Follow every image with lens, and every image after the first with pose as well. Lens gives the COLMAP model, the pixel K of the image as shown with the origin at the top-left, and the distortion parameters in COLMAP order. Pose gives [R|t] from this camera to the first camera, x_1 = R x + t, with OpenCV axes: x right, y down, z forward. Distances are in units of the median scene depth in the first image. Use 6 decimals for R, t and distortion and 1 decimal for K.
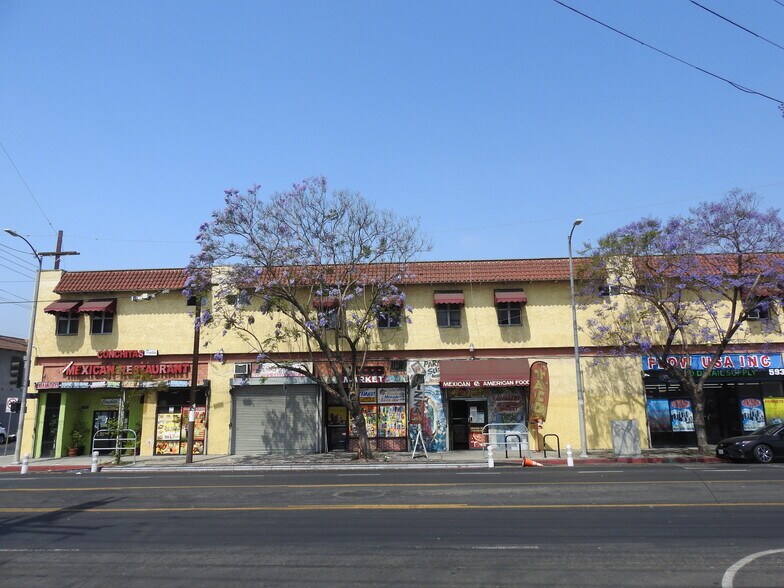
lens RADIAL K [[562.4, 0, 392.0], [0, 562.4, 294.0], [0, 0, 1]] dist [0.002872, 0.000307]
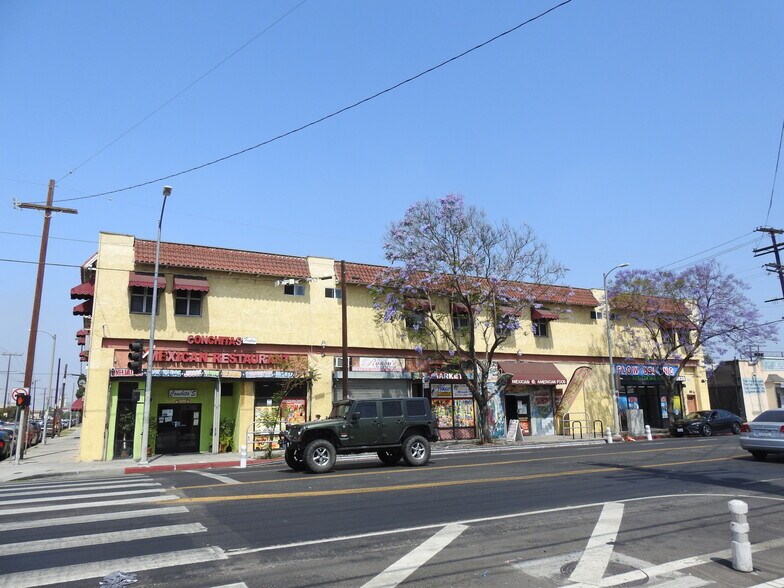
lens RADIAL K [[562.4, 0, 392.0], [0, 562.4, 294.0], [0, 0, 1]] dist [0.002872, 0.000307]
pose [[0.857909, 0.101854, 0.503605, -0.721295], [-0.095659, 0.994680, -0.038217, 0.041774], [-0.504819, -0.015387, 0.863088, 0.084284]]
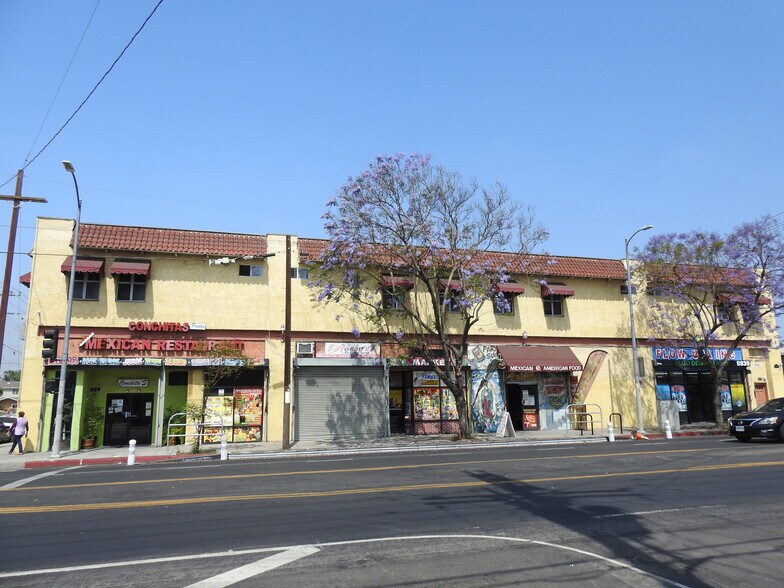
lens RADIAL K [[562.4, 0, 392.0], [0, 562.4, 294.0], [0, 0, 1]] dist [0.002872, 0.000307]
pose [[0.936901, 0.064068, 0.343675, -0.461496], [-0.067177, 0.997737, -0.002864, 0.038072], [-0.343081, -0.020404, 0.939084, 0.087093]]
